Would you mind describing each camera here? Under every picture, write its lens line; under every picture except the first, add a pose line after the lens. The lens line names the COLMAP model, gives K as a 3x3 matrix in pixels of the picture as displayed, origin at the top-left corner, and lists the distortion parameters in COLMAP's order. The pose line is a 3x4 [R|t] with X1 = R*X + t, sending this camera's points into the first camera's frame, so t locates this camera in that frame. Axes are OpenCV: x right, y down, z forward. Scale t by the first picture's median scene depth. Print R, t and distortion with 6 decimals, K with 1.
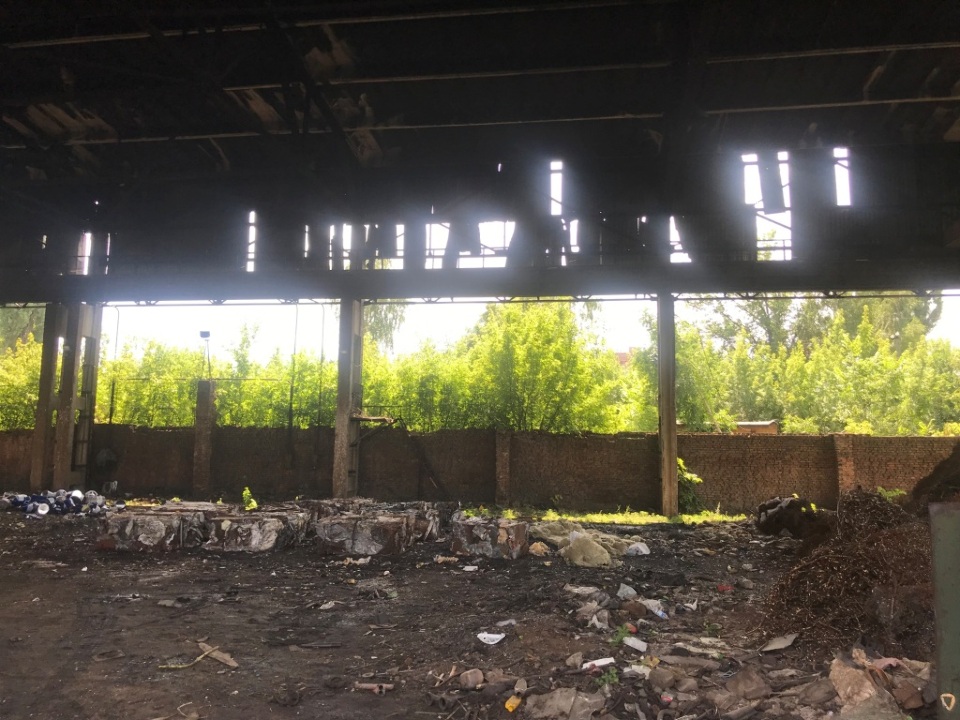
lens RADIAL K [[791.2, 0, 474.1], [0, 791.2, 355.4], [0, 0, 1]] dist [0.026253, -0.019219]
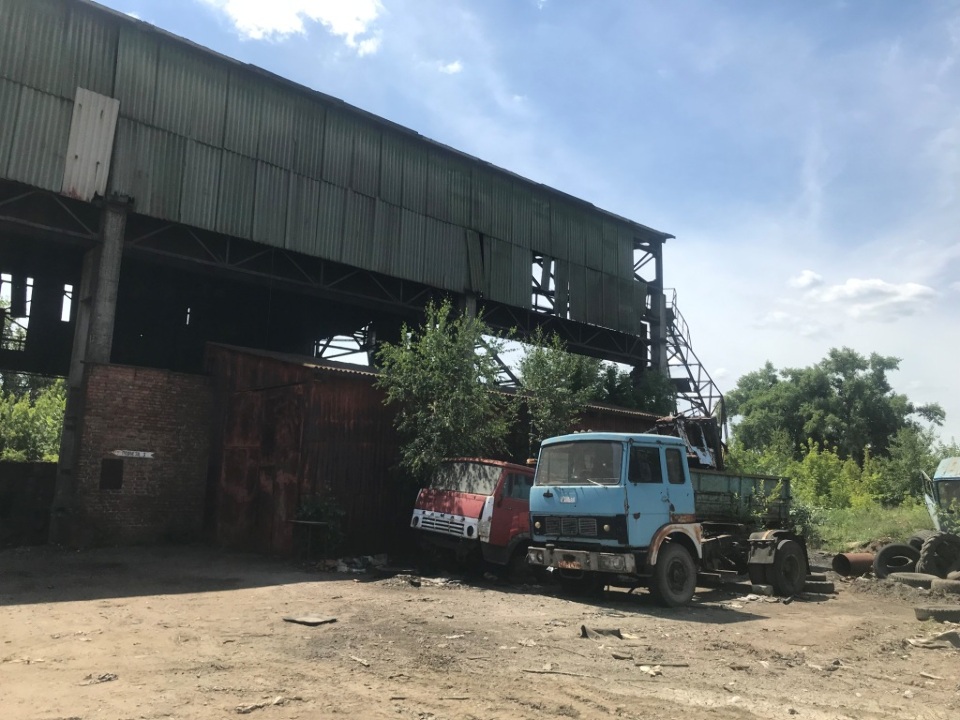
lens RADIAL K [[791.2, 0, 474.1], [0, 791.2, 355.4], [0, 0, 1]] dist [0.026253, -0.019219]
pose [[0.627361, 0.144064, 0.765287, -0.034881], [-0.120059, 0.988883, -0.087734, -0.011205], [-0.769418, -0.036838, 0.637683, -0.097851]]
